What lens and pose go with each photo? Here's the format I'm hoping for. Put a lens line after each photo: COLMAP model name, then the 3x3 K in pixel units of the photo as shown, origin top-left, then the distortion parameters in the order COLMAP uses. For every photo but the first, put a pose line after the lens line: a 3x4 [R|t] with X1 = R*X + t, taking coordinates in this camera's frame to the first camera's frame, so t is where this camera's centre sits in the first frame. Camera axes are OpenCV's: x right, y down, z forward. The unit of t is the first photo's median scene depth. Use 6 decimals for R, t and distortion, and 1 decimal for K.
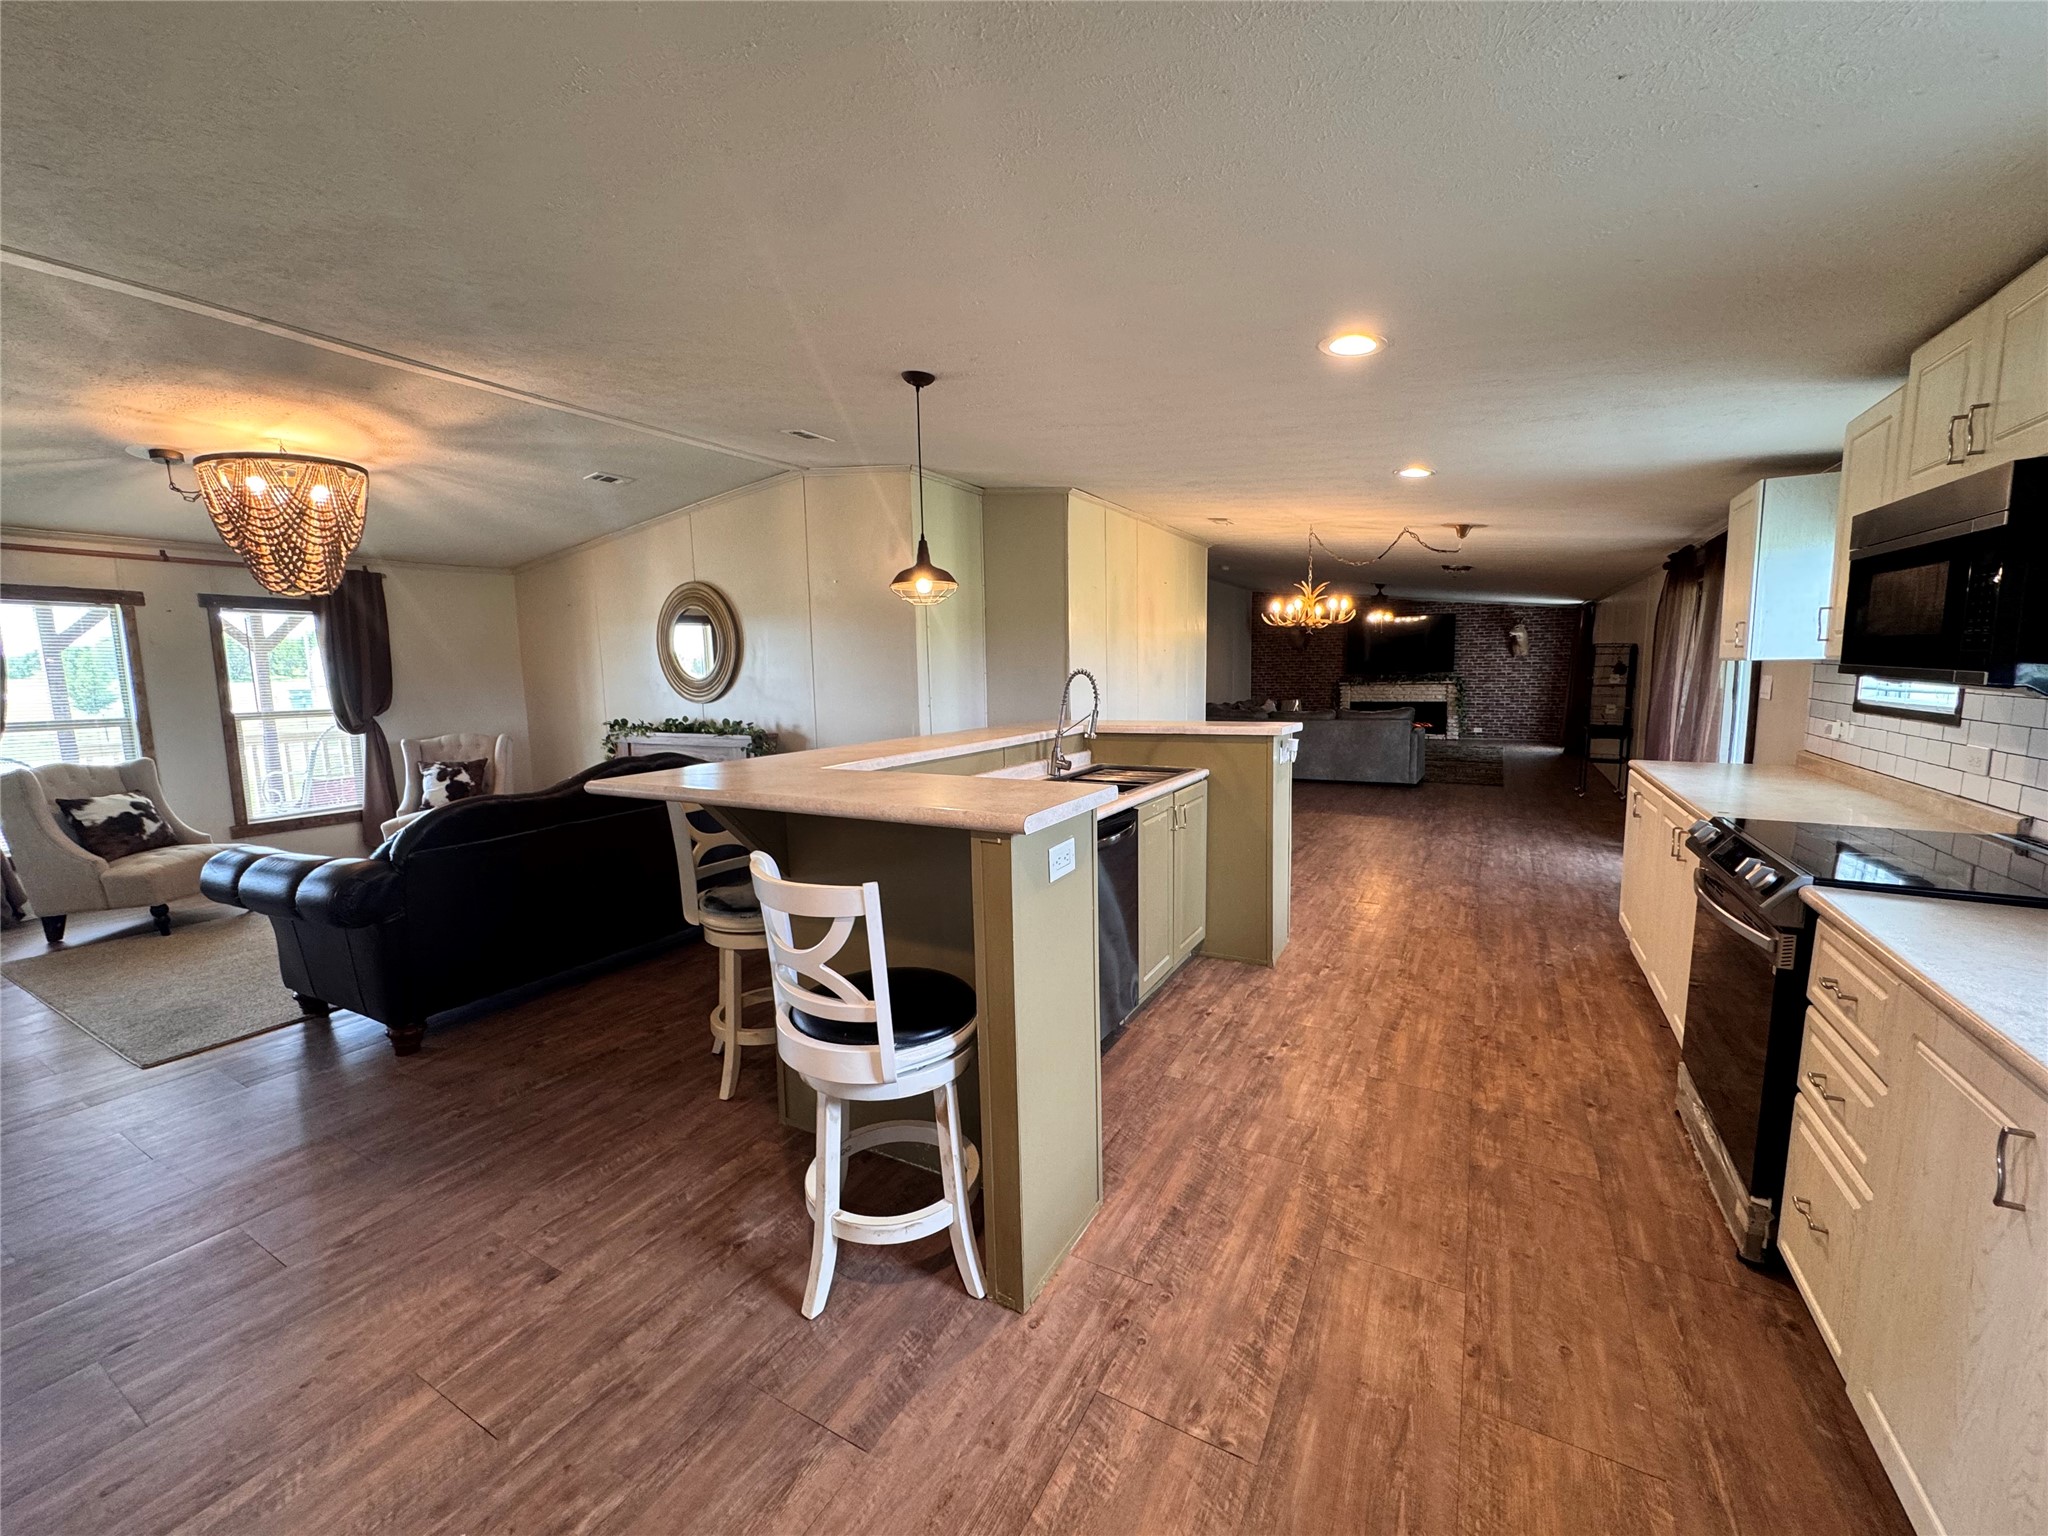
lens RADIAL K [[812.2, 0, 1029.4], [0, 812.2, 768.7], [0, 0, 1]] dist [-0.004712, 0.000143]
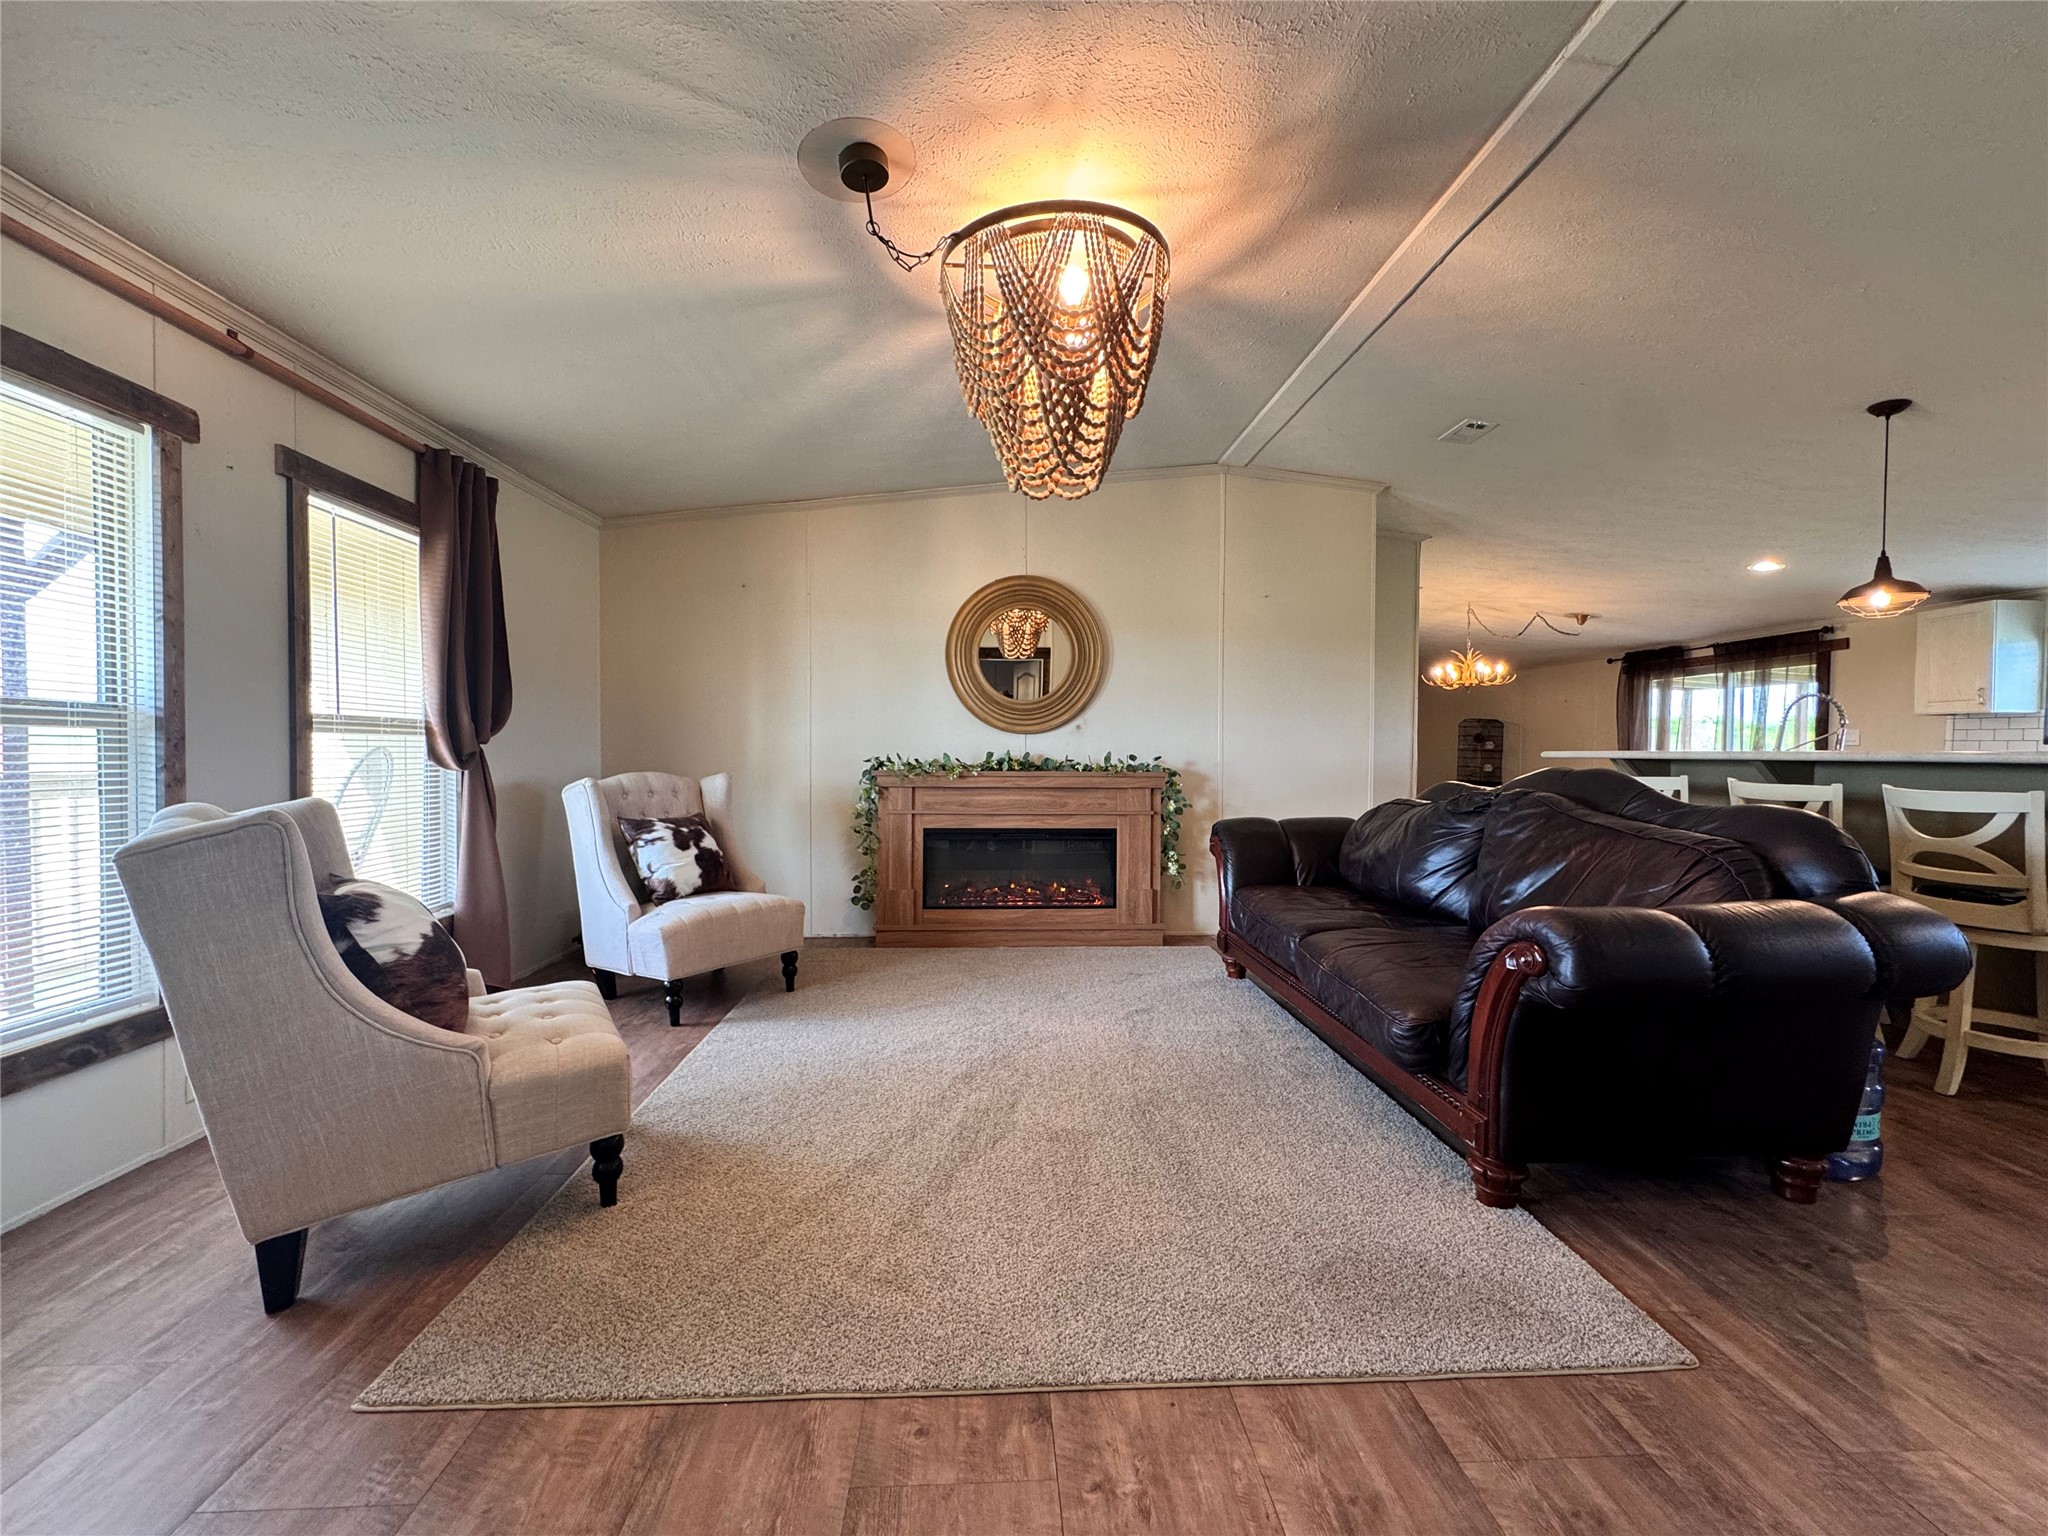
lens RADIAL K [[815.5, 0, 1024.1], [0, 815.5, 765.2], [0, 0, 1]] dist [-0.003808, 0.000458]
pose [[0.846323, 0.014643, 0.532469, -1.110054], [0.041854, 0.994703, -0.093879, 0.026644], [-0.531024, 0.101738, 0.841227, 0.501205]]
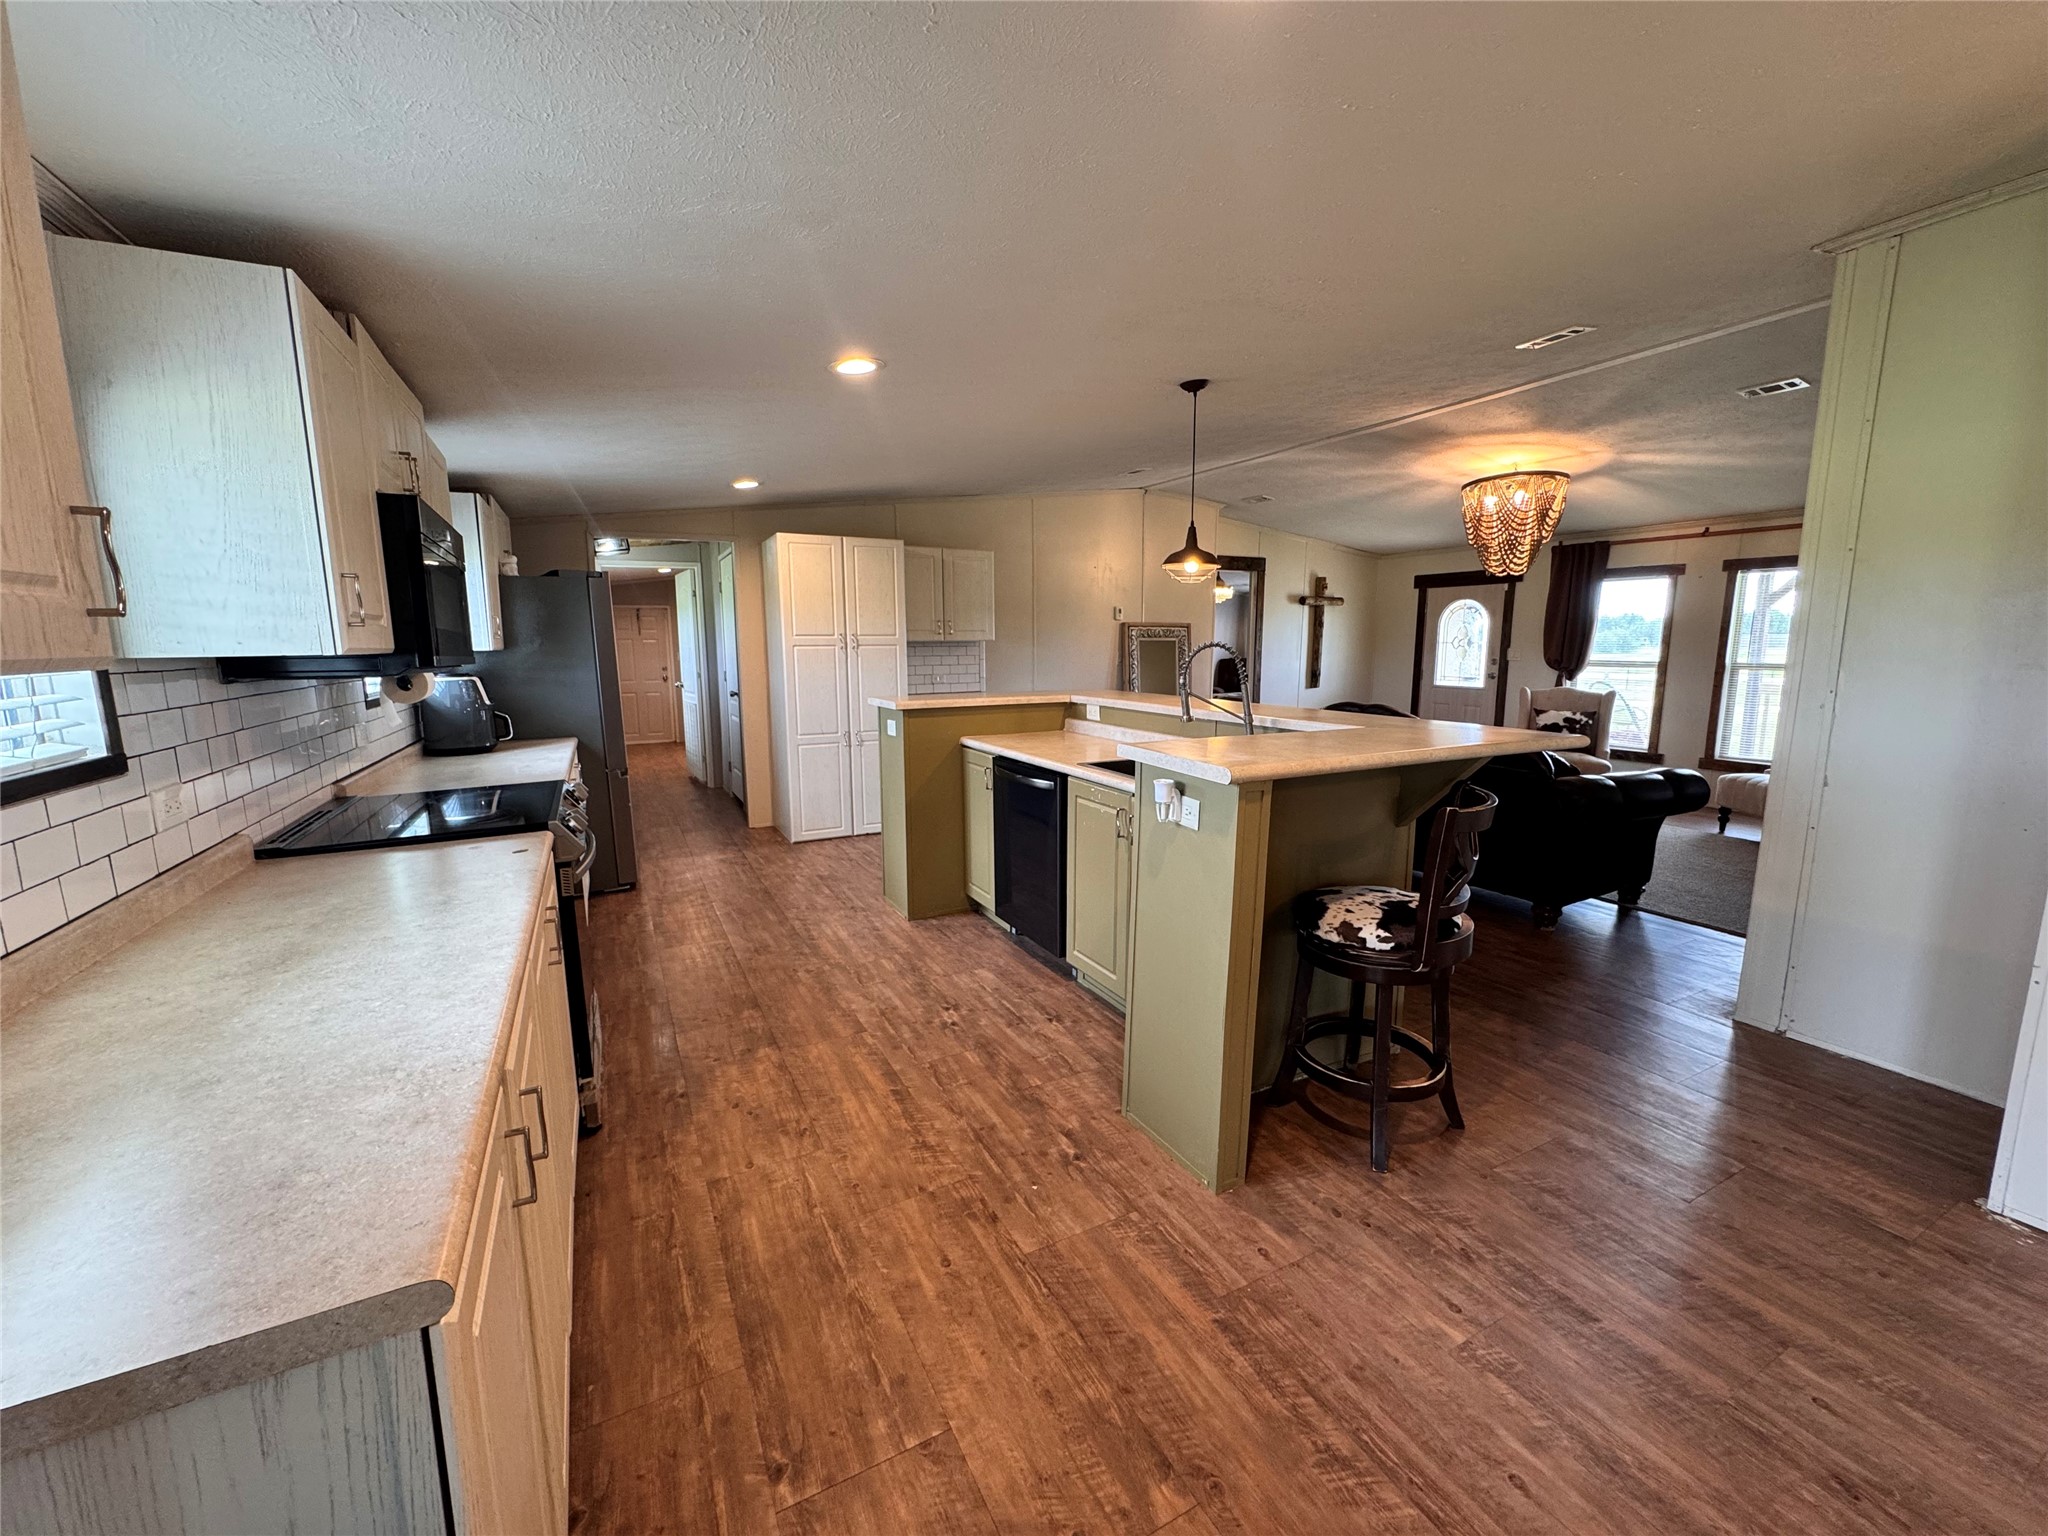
lens RADIAL K [[820.8, 0, 1022.5], [0, 820.8, 766.2], [0, 0, 1]] dist [-0.004266, -0.000128]
pose [[-0.550787, 0.148559, -0.821319, 0.691643], [-0.086667, 0.968533, 0.233307, -0.138585], [0.830134, 0.199684, -0.520580, 1.007954]]
